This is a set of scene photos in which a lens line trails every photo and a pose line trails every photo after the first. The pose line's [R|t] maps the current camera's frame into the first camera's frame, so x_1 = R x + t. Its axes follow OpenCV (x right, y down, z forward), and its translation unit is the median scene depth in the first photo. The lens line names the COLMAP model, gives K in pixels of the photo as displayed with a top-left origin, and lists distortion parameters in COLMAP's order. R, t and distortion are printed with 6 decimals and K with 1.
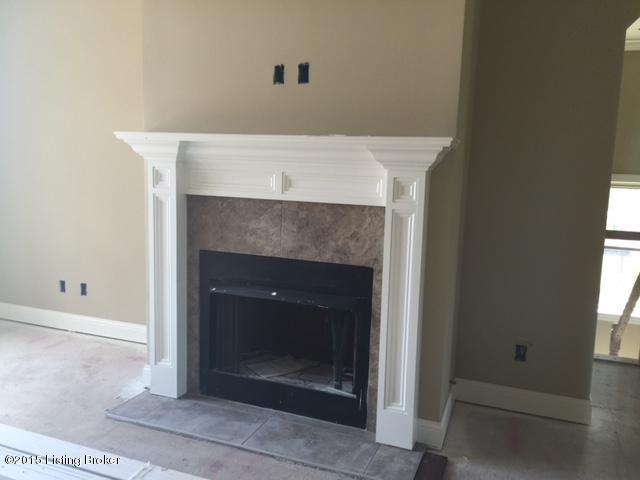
lens RADIAL K [[552.9, 0, 317.5], [0, 552.9, 240.0], [0, 0, 1]] dist [0.078917, 0.008621]
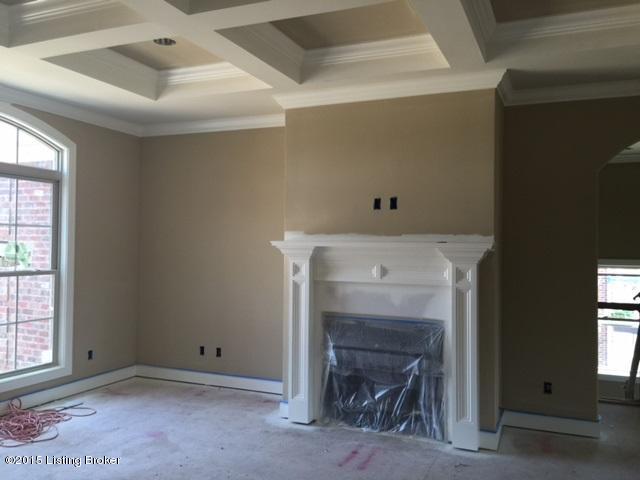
lens RADIAL K [[552.9, 0, 322.9], [0, 552.9, 239.5], [0, 0, 1]] dist [0.078917, 0.008621]
pose [[0.999589, -0.014958, -0.024452, -0.186641], [0.010856, 0.987058, -0.159994, 0.053421], [0.026529, 0.159663, 0.986815, -0.544177]]
